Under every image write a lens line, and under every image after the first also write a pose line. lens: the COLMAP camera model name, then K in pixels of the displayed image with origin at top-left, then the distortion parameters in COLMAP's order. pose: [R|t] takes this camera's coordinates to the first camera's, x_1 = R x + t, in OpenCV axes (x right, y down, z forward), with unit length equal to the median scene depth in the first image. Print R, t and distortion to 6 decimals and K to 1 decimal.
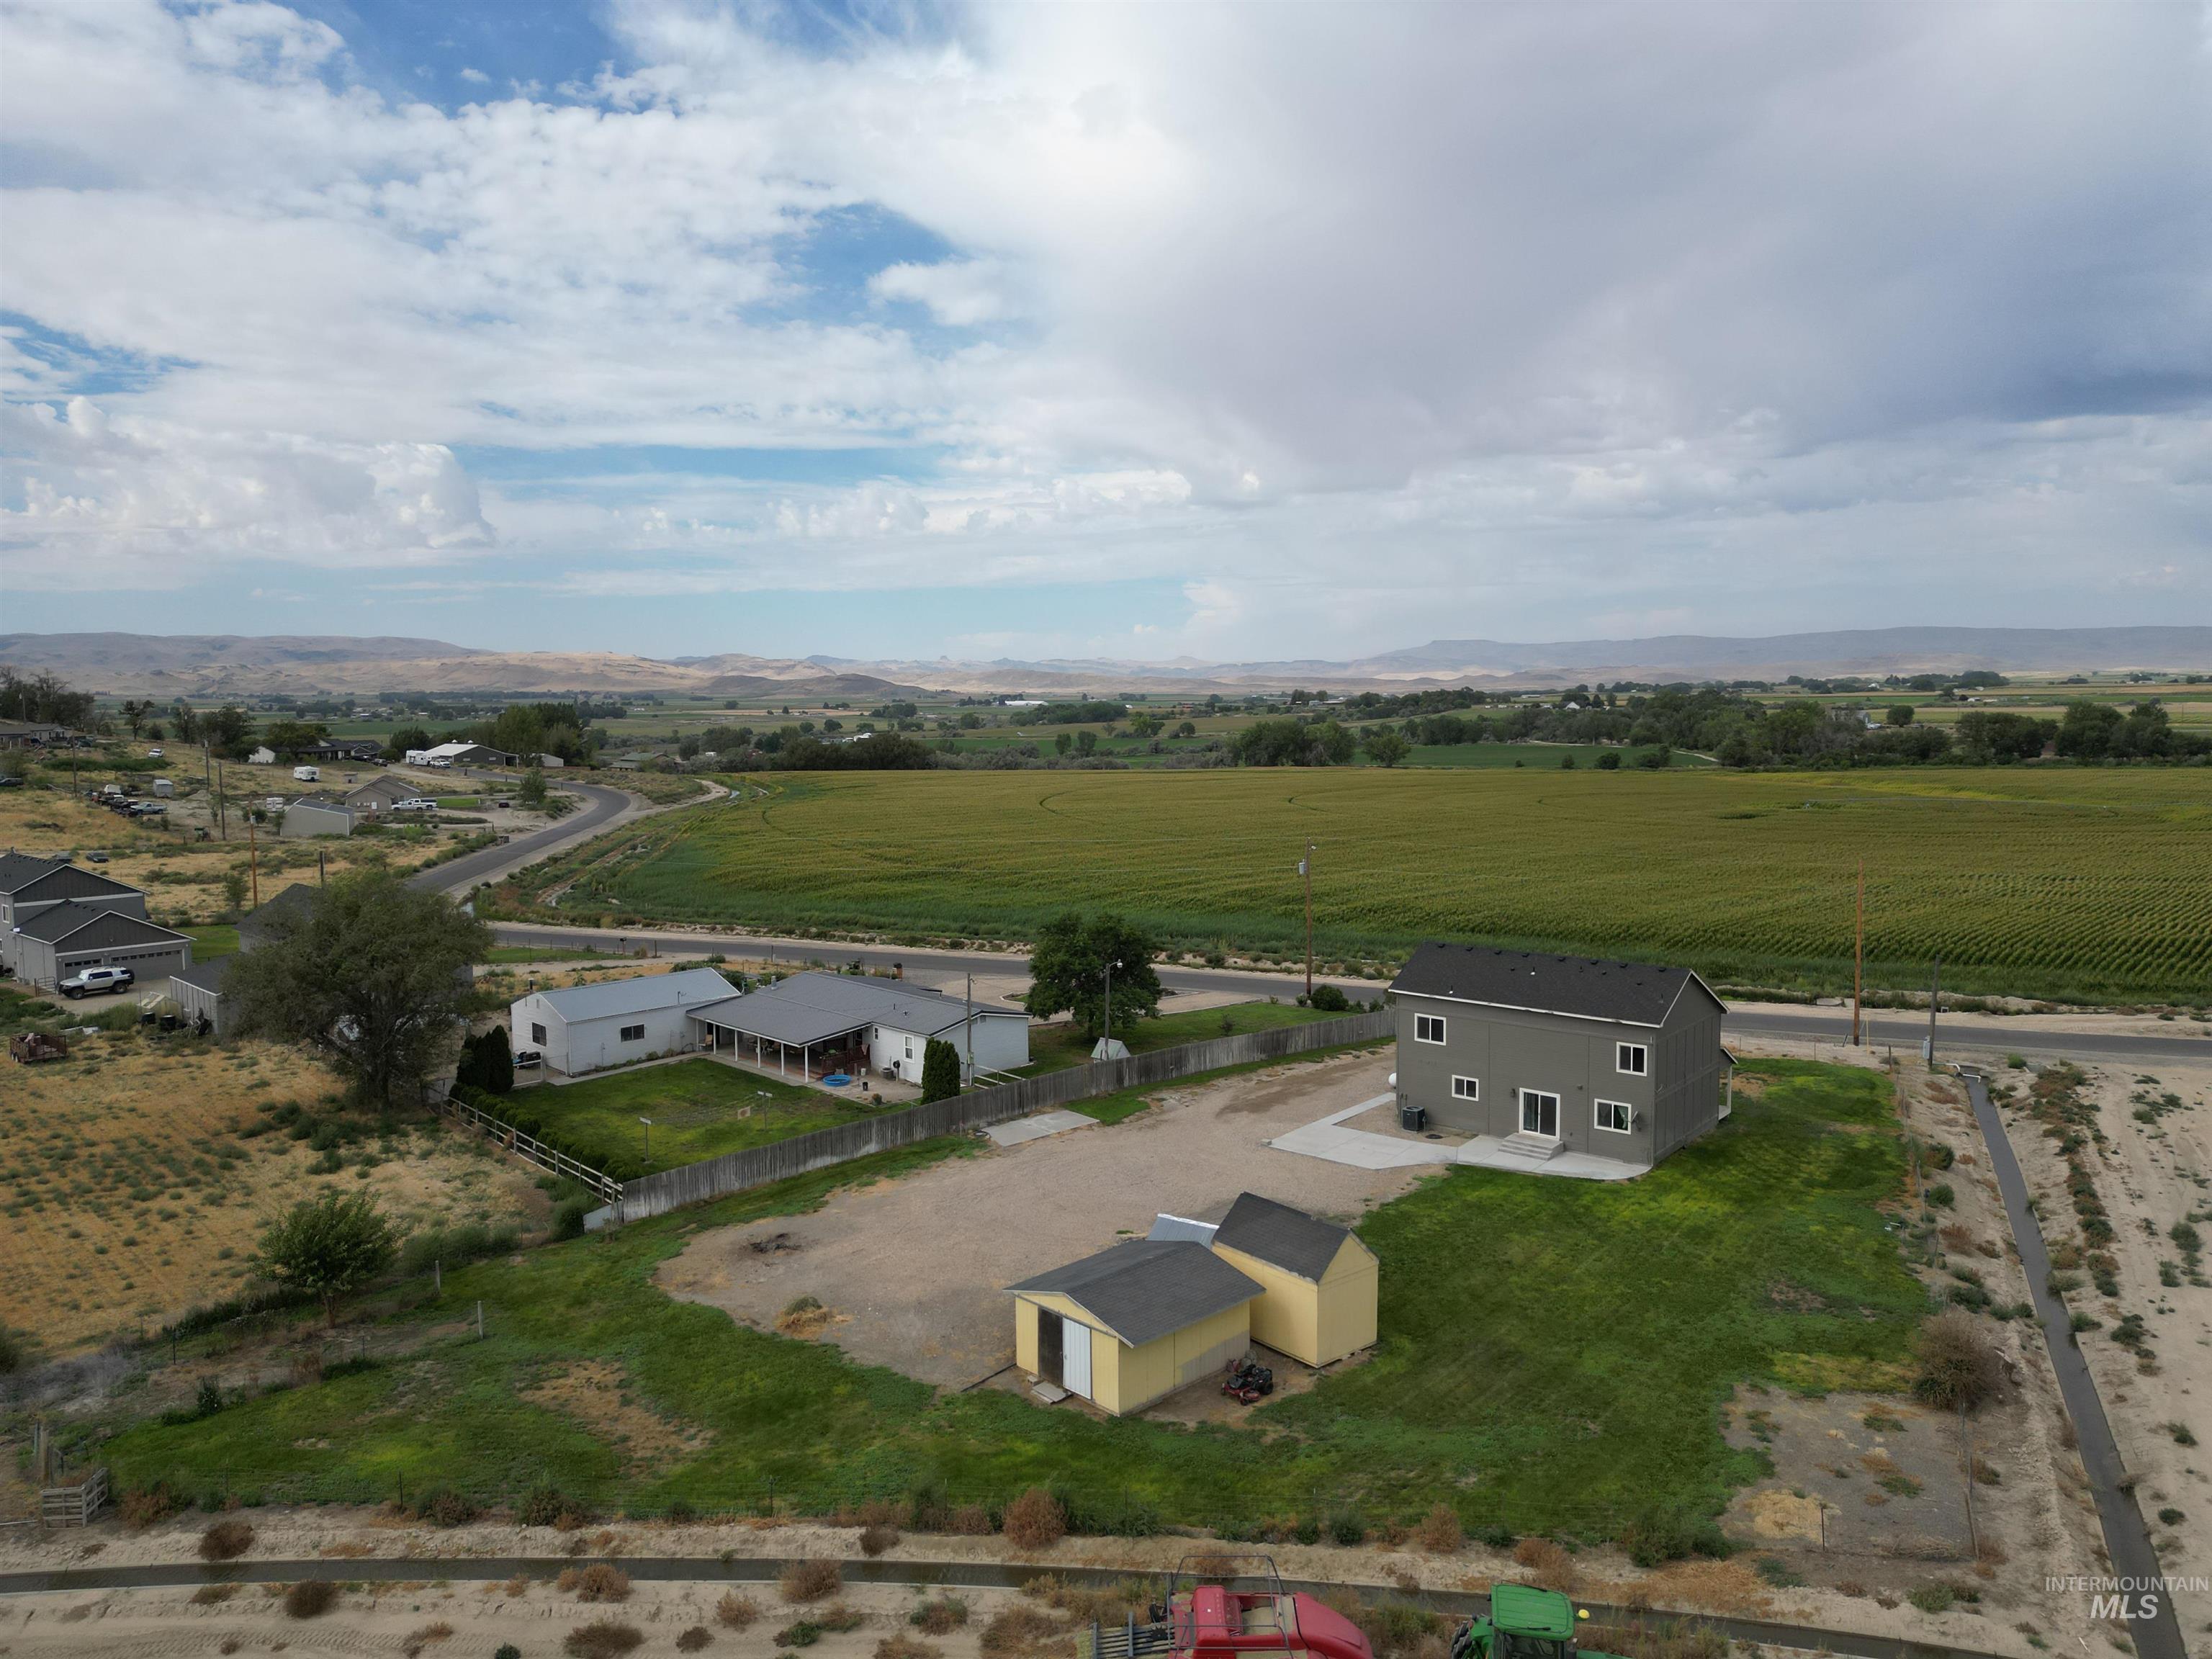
lens RADIAL K [[1552.2, 0, 1100.9], [0, 1552.2, 835.8], [0, 0, 1]] dist [0.076366, -0.074509]
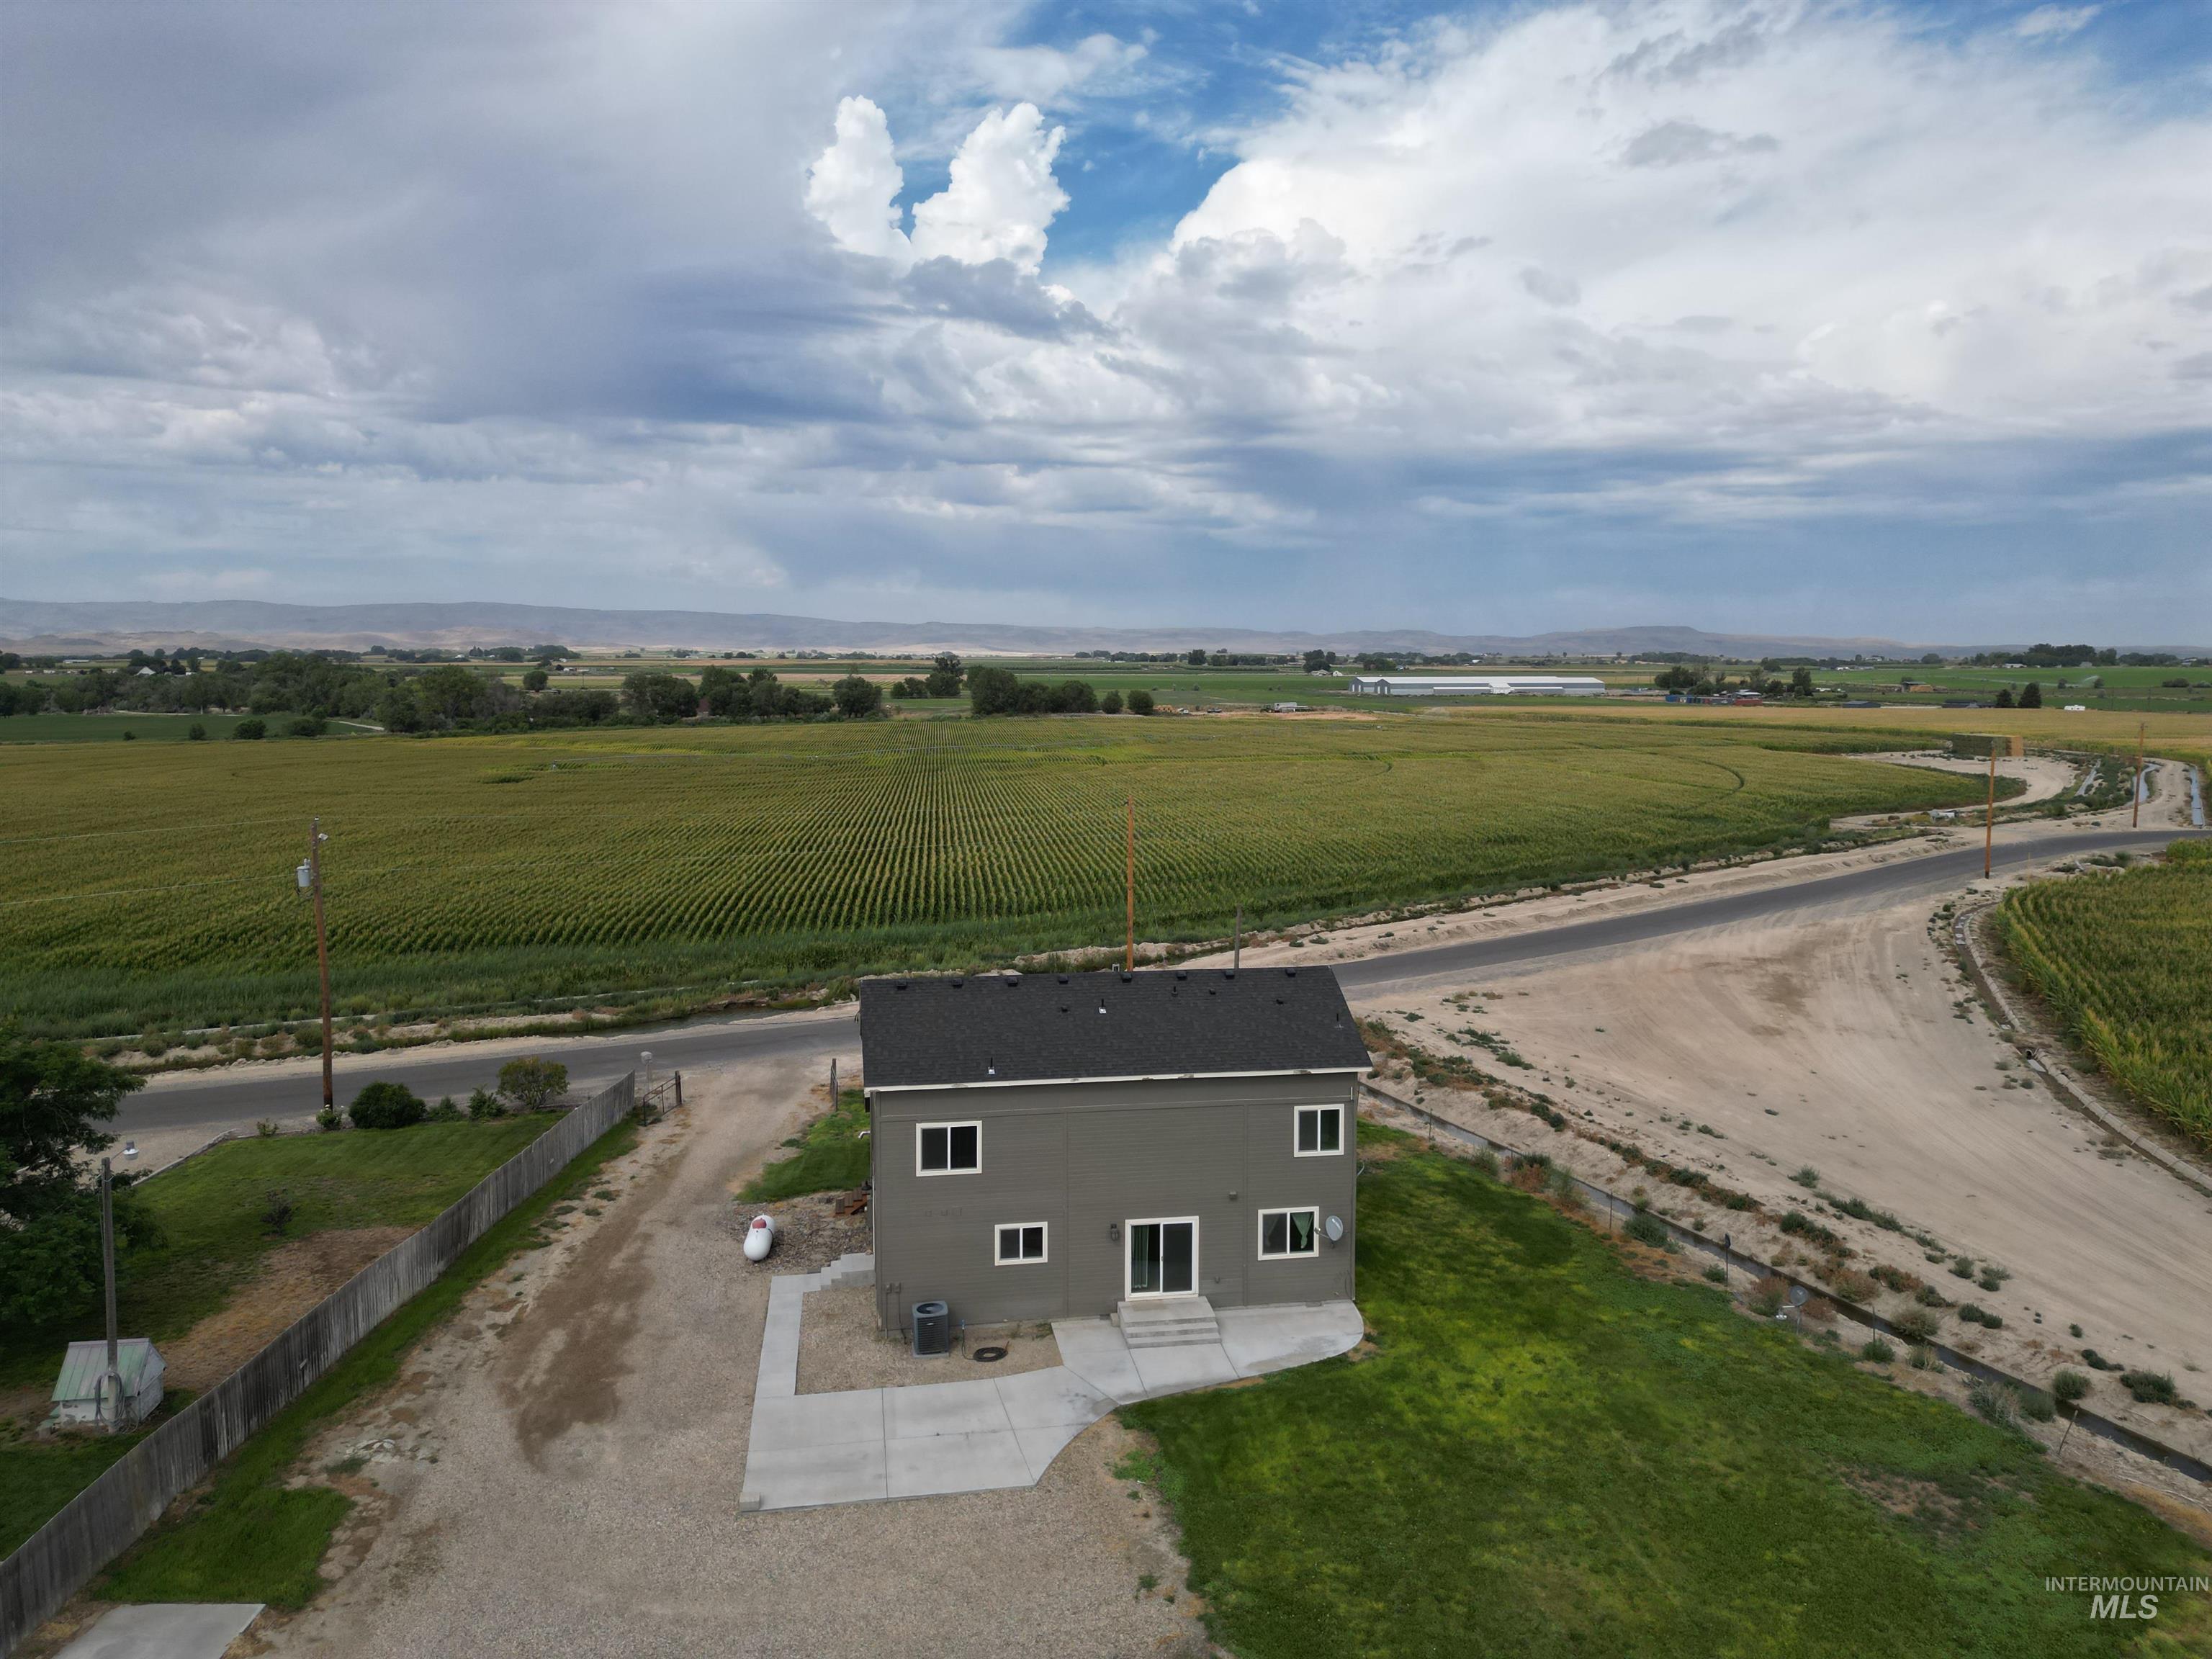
lens RADIAL K [[1552.2, 0, 1106.6], [0, 1552.2, 822.3], [0, 0, 1]] dist [0.076366, -0.074509]
pose [[0.657744, -0.067962, 0.750169, -0.080747], [0.061241, 0.997449, 0.036669, -0.000758], [-0.750748, 0.021822, 0.660229, 0.355164]]
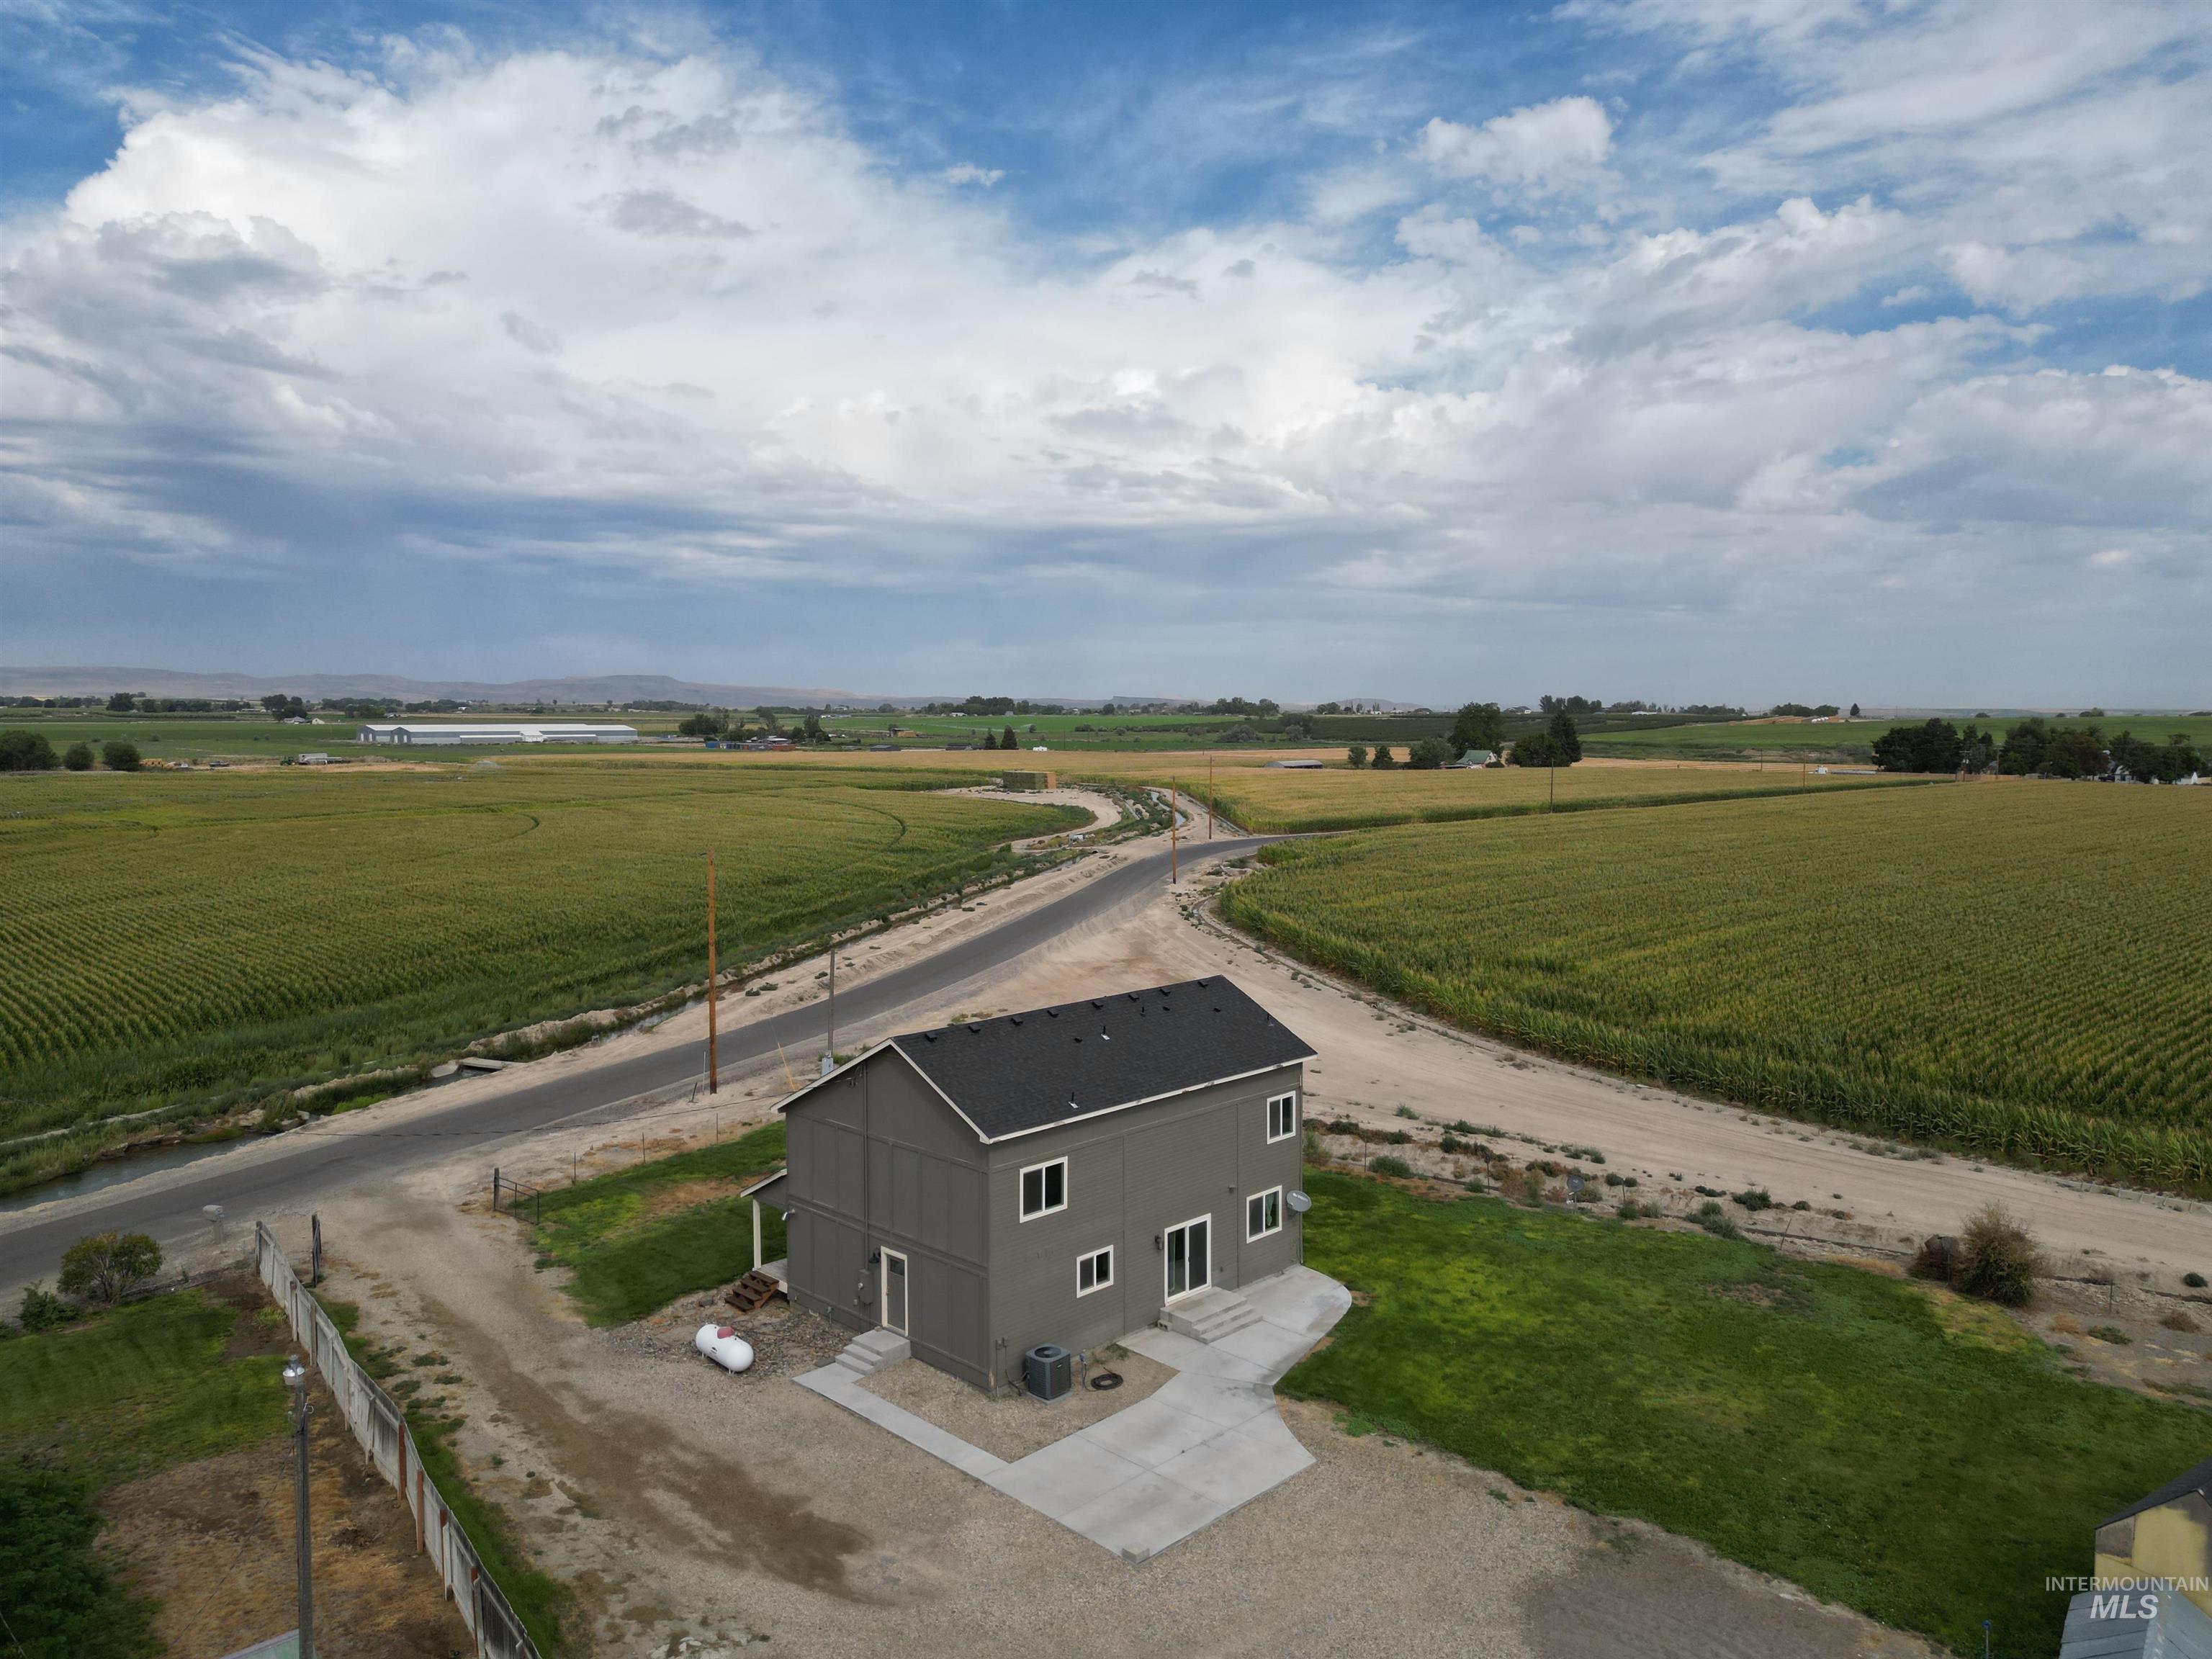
lens RADIAL K [[1552.2, 0, 1101.1], [0, 1552.2, 811.4], [0, 0, 1]] dist [0.076366, -0.074509]
pose [[0.090570, -0.056257, 0.994300, -0.174604], [0.090806, 0.994711, 0.048009, -0.014849], [-0.991742, 0.085940, 0.095200, 0.533769]]
